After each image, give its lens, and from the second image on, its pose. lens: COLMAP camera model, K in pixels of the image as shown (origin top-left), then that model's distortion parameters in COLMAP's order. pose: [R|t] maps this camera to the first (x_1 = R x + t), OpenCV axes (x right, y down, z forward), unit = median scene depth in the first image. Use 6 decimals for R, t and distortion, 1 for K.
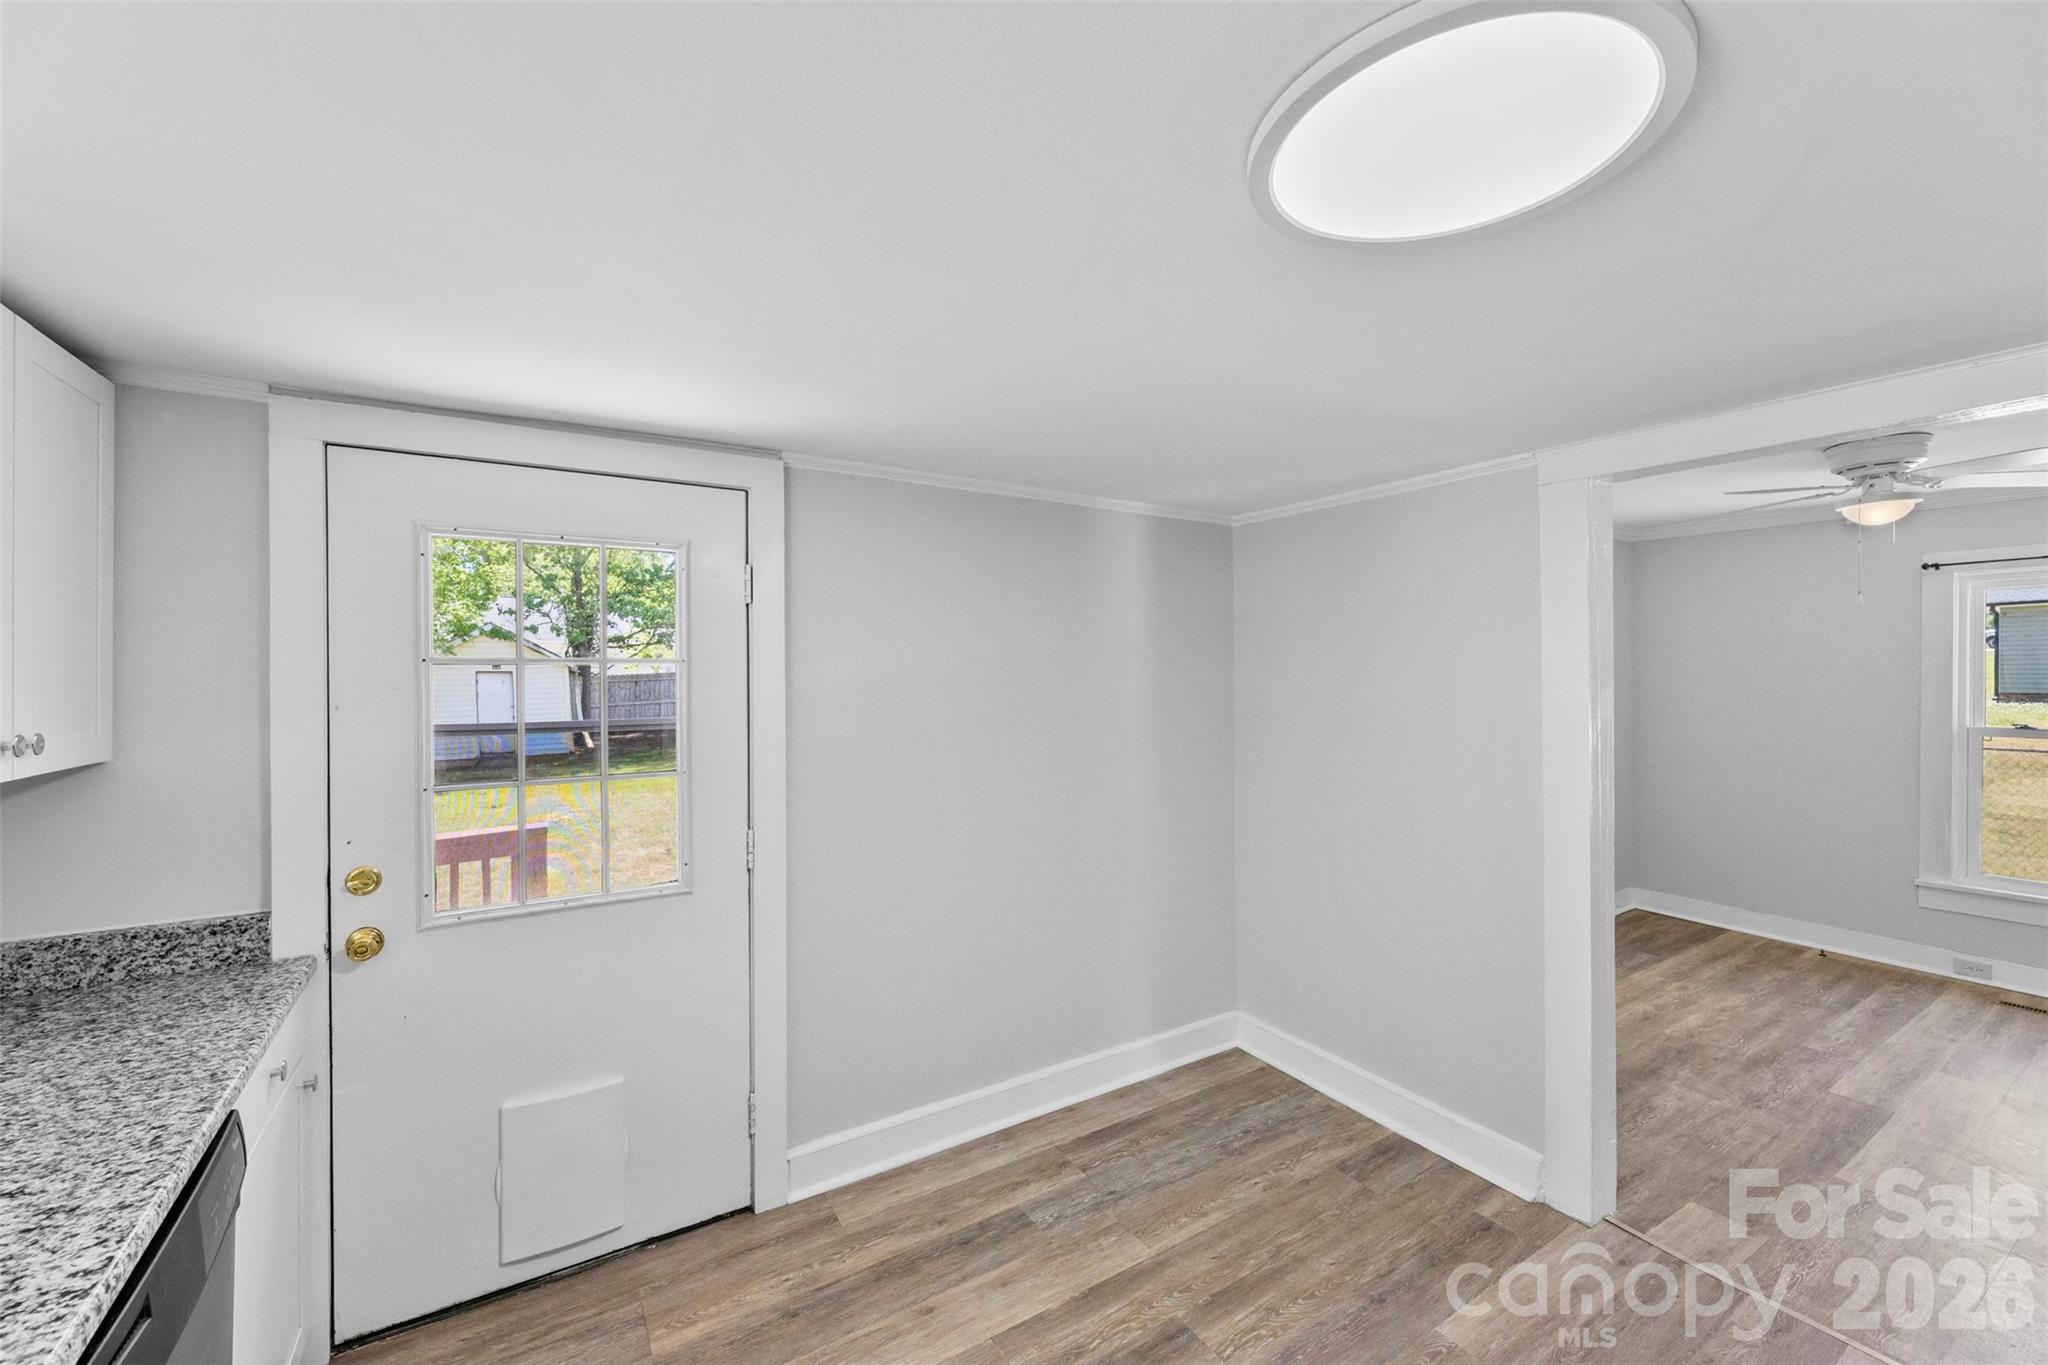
lens RADIAL K [[816.5, 0, 1024.0], [0, 816.5, 682.5], [0, 0, 1]] dist [0.000661, 0.000234]
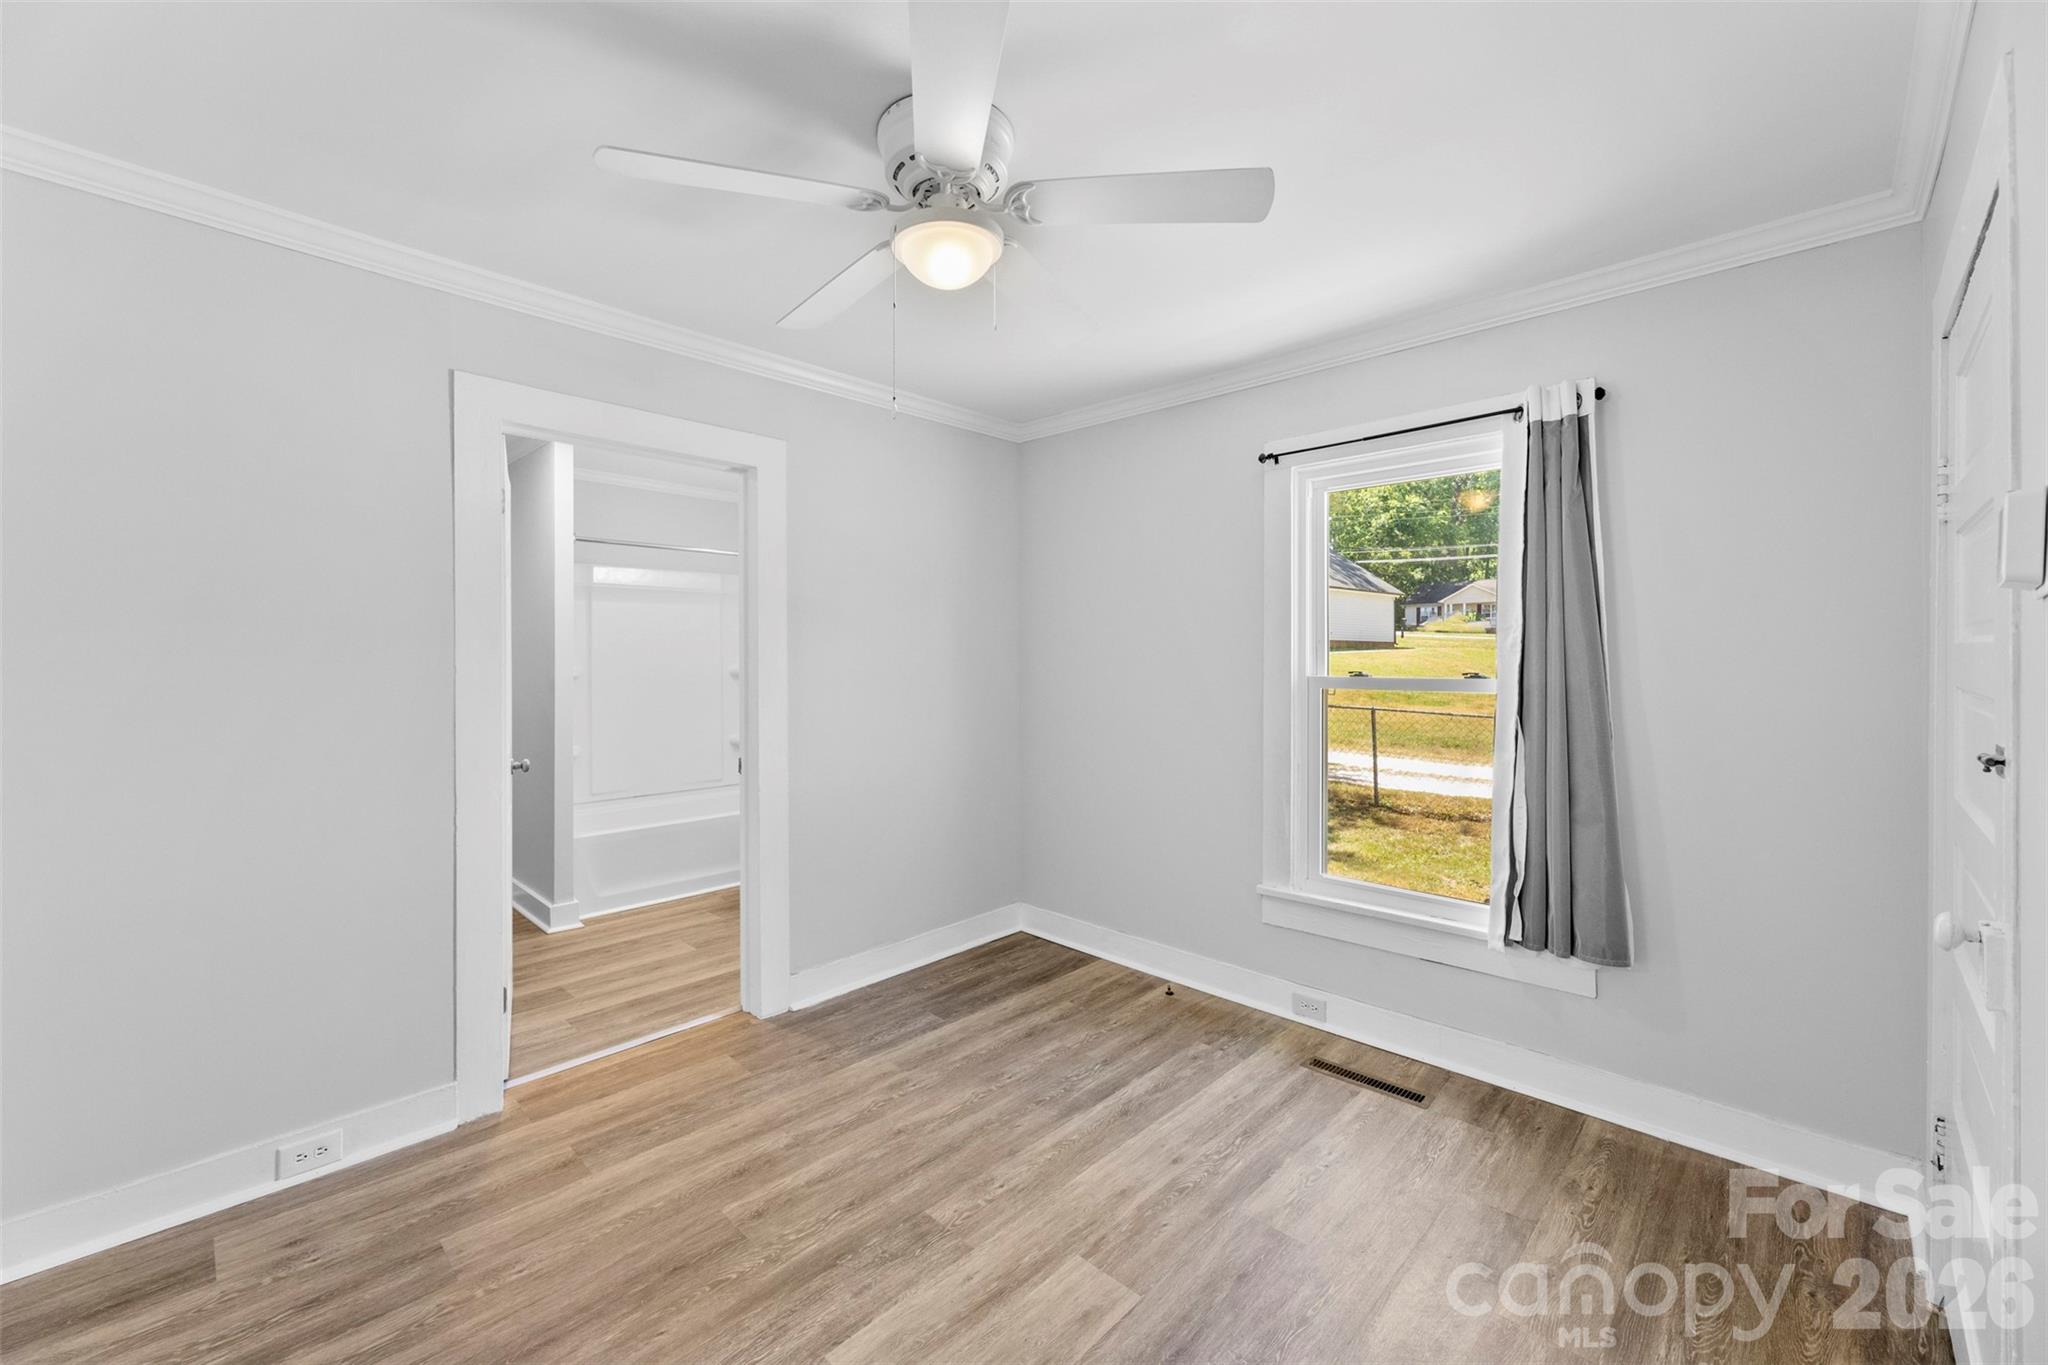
lens RADIAL K [[824.7, 0, 1024.5], [0, 824.7, 665.9], [0, 0, 1]] dist [0.000913, 0.000104]
pose [[0.969374, 0.003697, 0.245562, 0.729623], [-0.002436, 0.999982, -0.005436, 0.049590], [-0.245577, 0.004671, 0.969366, 0.345111]]
